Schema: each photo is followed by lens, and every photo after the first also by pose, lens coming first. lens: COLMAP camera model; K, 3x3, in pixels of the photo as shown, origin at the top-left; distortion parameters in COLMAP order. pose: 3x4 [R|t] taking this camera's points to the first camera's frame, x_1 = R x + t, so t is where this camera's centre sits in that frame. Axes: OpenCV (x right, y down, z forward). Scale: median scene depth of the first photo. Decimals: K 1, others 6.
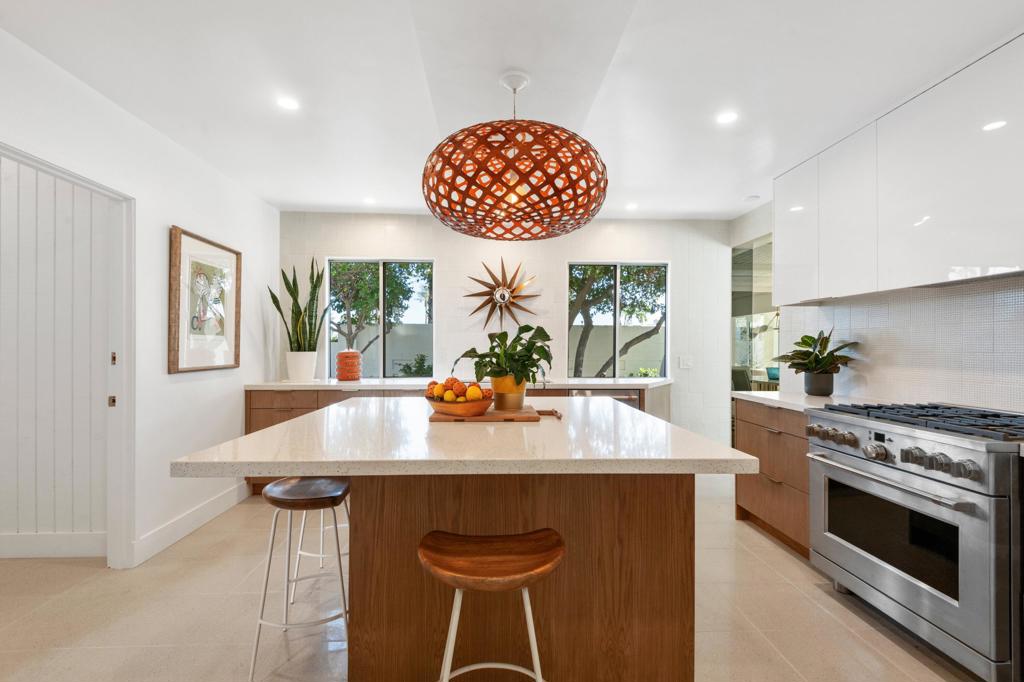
lens RADIAL K [[465.2, 0, 504.8], [0, 465.2, 346.5], [0, 0, 1]] dist [-0.005506, -0.000864]
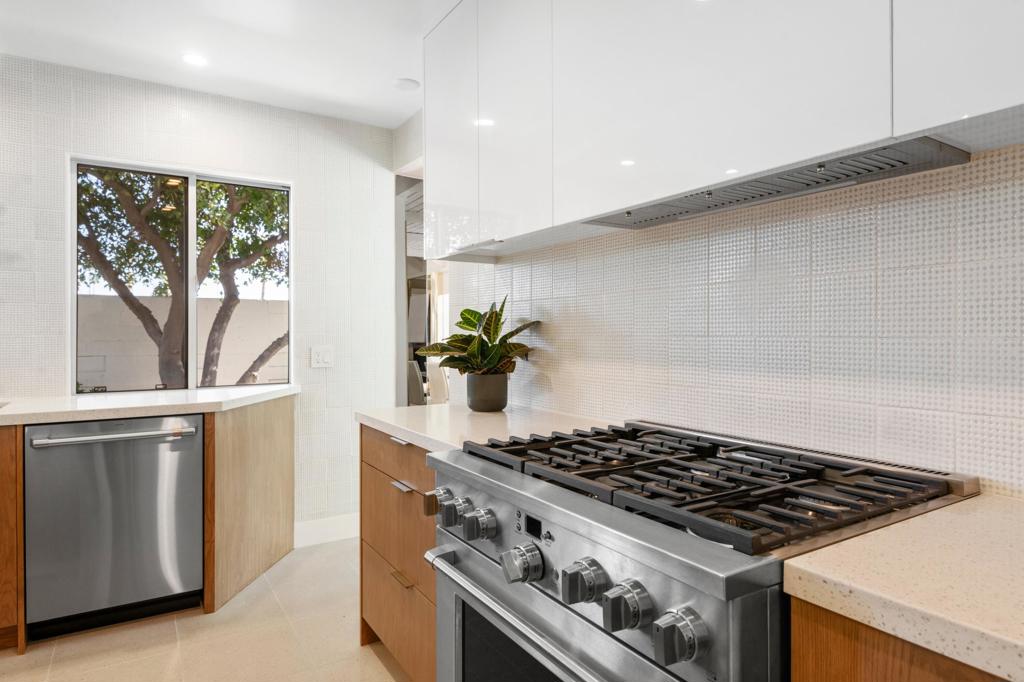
lens RADIAL K [[583.3, 0, 510.9], [0, 583.3, 337.3], [0, 0, 1]] dist [0.002743, 0.000010]
pose [[0.866712, -0.009392, 0.498721, 0.341600], [0.005226, 0.999939, 0.009749, 0.004533], [-0.498782, -0.005843, 0.866708, 0.349869]]
